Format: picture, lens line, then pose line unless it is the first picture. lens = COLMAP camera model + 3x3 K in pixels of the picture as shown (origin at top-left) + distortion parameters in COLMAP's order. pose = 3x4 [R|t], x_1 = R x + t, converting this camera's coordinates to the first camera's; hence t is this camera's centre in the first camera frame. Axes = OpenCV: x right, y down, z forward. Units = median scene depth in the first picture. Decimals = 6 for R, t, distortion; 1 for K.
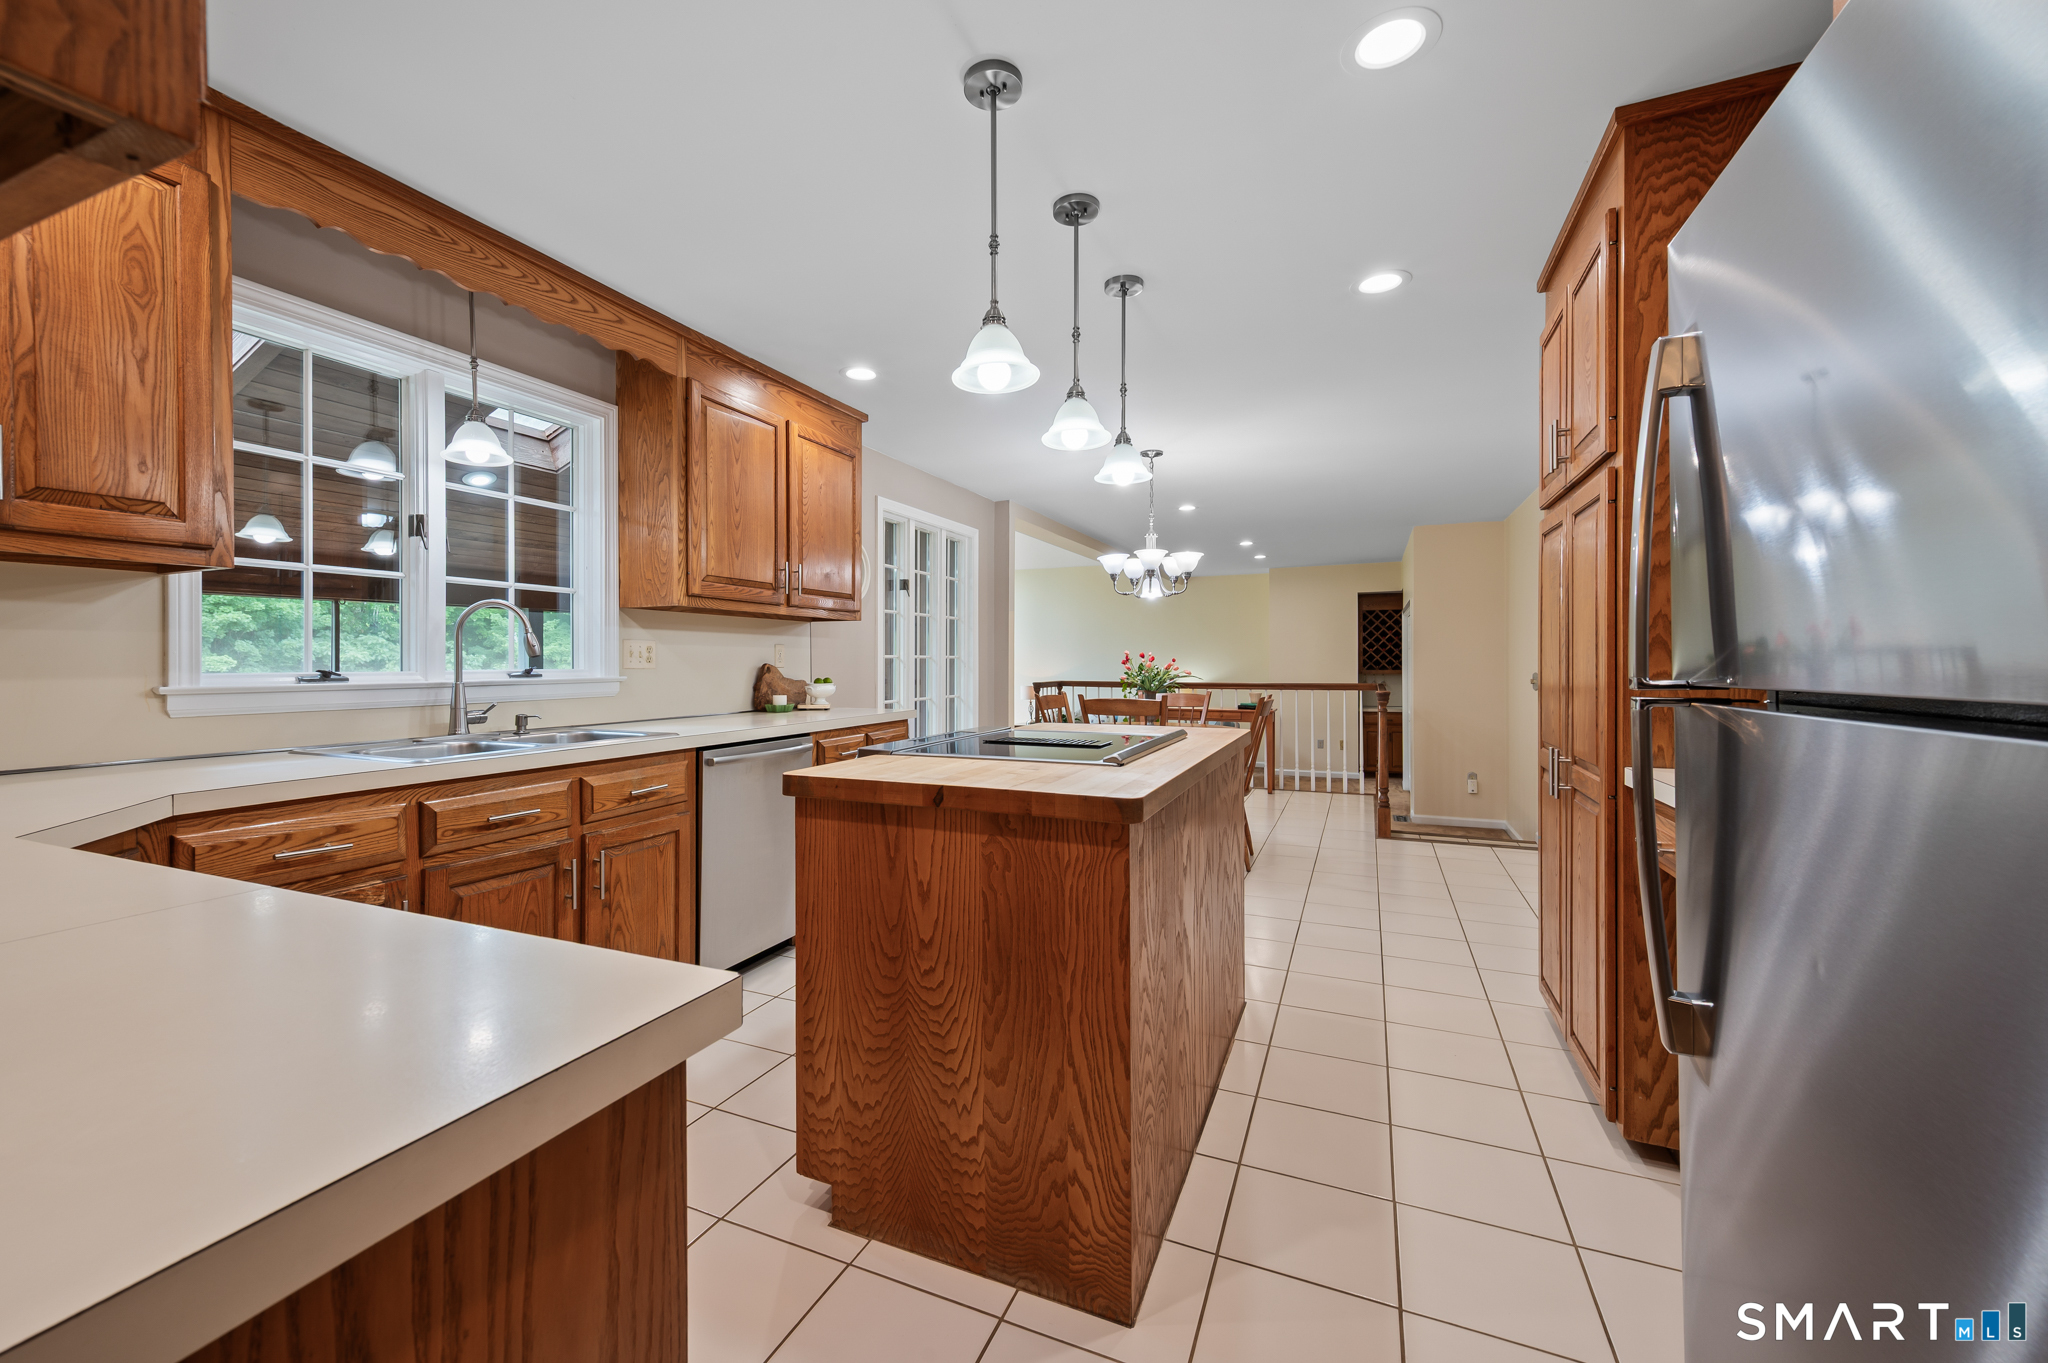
lens RADIAL K [[802.6, 0, 1020.9], [0, 802.6, 666.8], [0, 0, 1]] dist [0.001881, -0.000102]
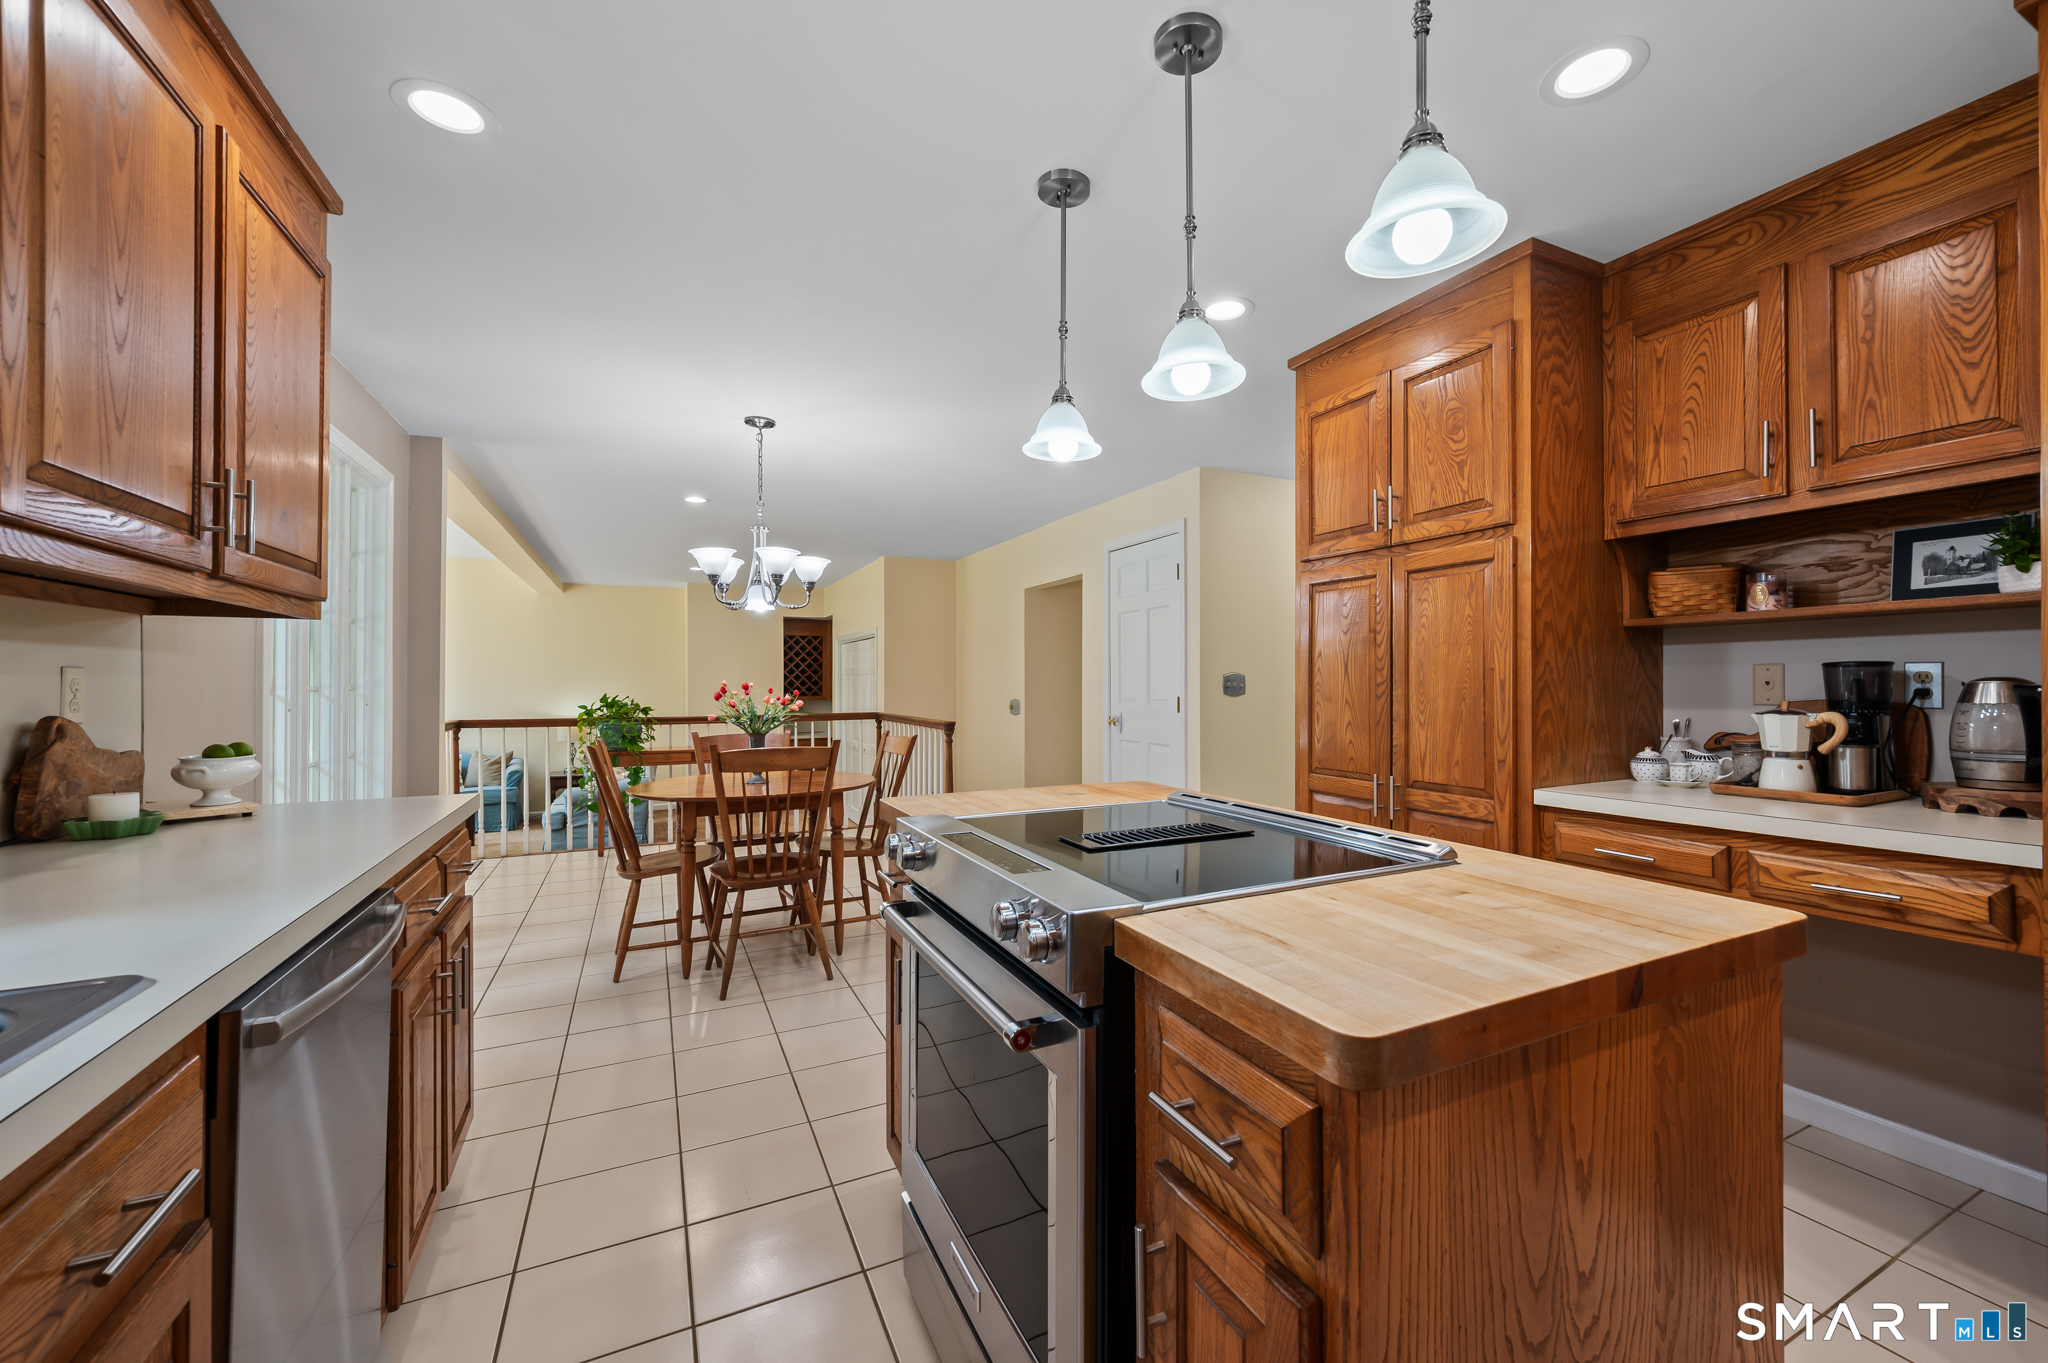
lens RADIAL K [[802.6, 0, 1031.6], [0, 802.6, 682.1], [0, 0, 1]] dist [0.001881, -0.000102]
pose [[0.648784, 0.000278, 0.760973, -0.358081], [0.006321, 0.999963, -0.005754, -0.018442], [-0.760946, 0.008543, 0.648758, 0.448289]]
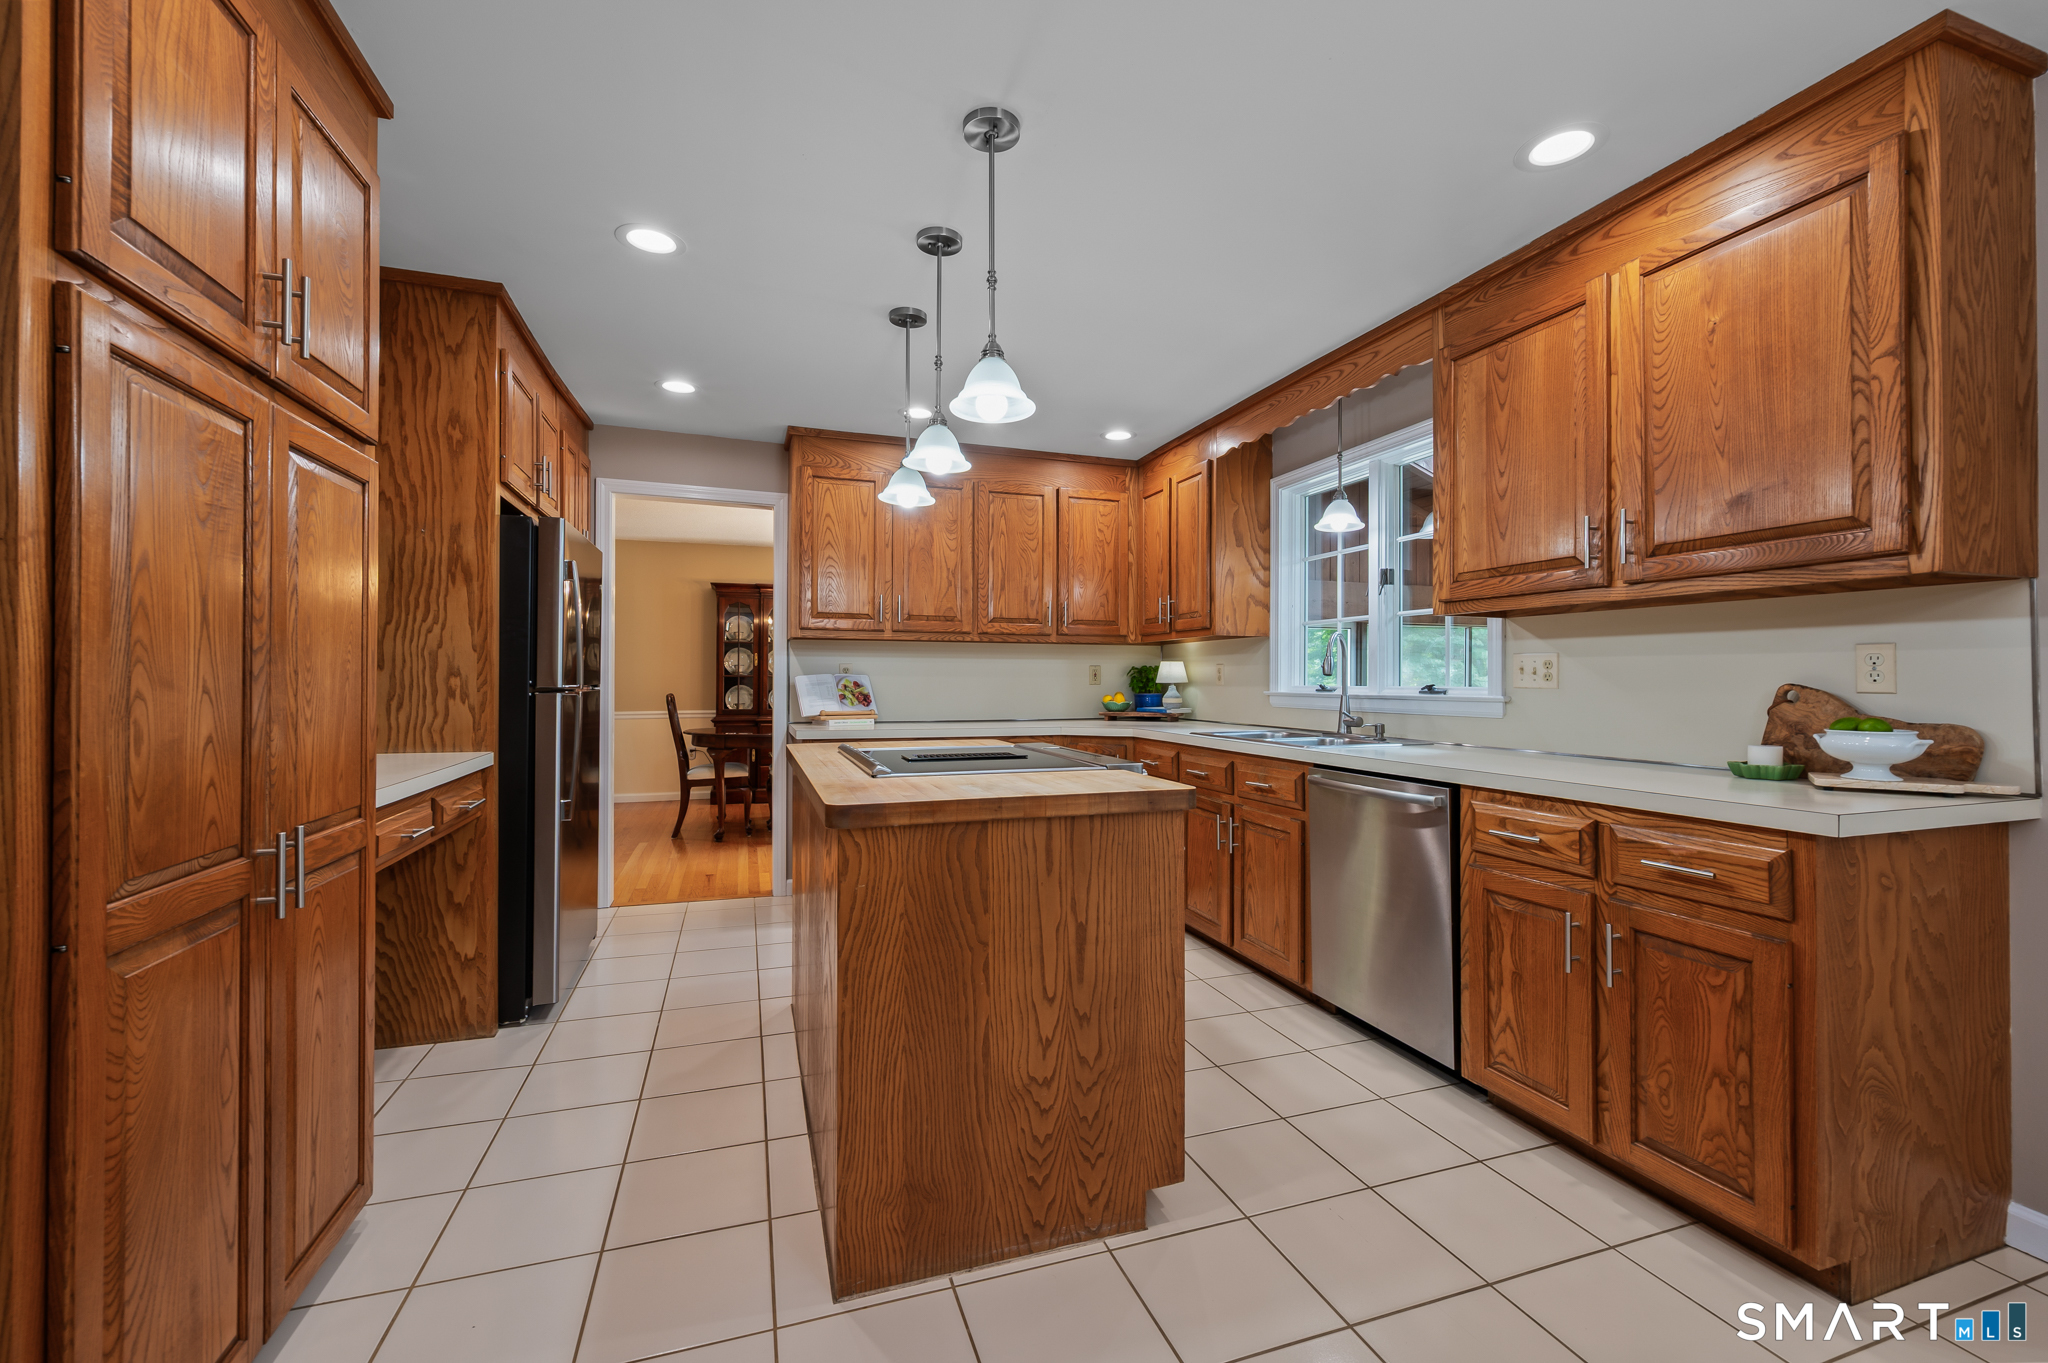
lens RADIAL K [[802.6, 0, 1012.9], [0, 802.6, 673.2], [0, 0, 1]] dist [0.001881, -0.000102]
pose [[-0.746112, -0.004336, -0.665806, 0.463271], [-0.005969, 0.999982, 0.000177, -0.009902], [0.665794, 0.004107, -0.746125, 1.235207]]
